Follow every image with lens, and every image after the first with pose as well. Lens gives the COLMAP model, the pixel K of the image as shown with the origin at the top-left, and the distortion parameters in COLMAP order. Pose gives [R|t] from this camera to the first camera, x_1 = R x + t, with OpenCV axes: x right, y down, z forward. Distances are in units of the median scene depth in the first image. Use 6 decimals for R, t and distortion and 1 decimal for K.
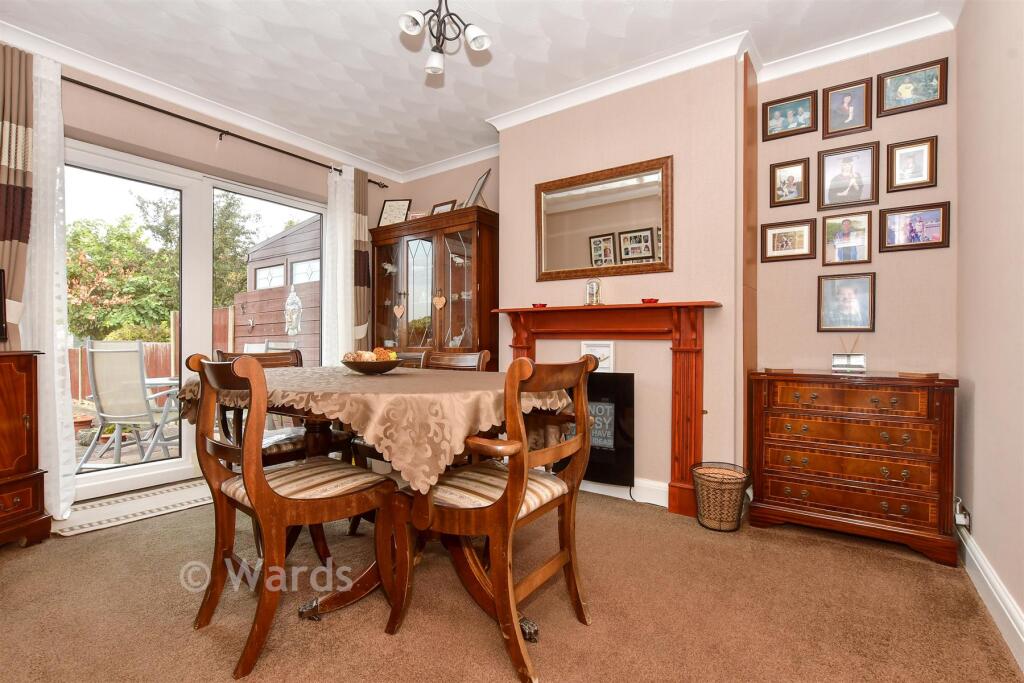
lens RADIAL K [[472.7, 0, 511.1], [0, 472.7, 343.4], [0, 0, 1]] dist [0.001835, 0.000258]
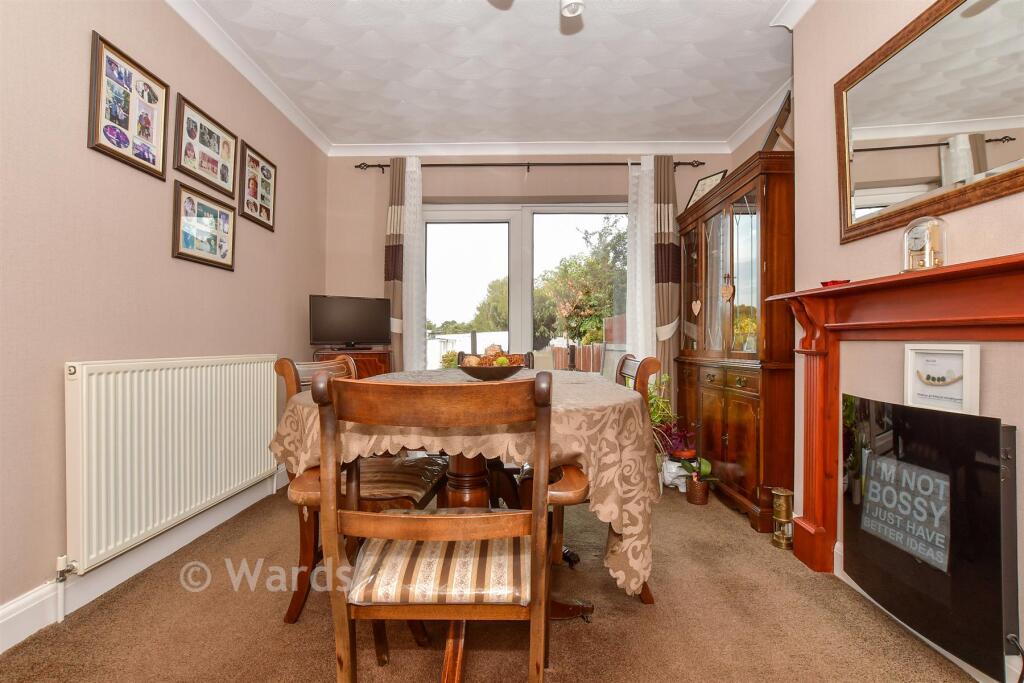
lens RADIAL K [[450.1, 0, 513.3], [0, 450.1, 341.8], [0, 0, 1]] dist [-0.004329, -0.000148]
pose [[0.572848, -0.002375, -0.819658, 0.279607], [-0.001354, 0.999992, -0.003843, -0.003864], [0.819660, 0.003311, 0.572840, 0.329834]]
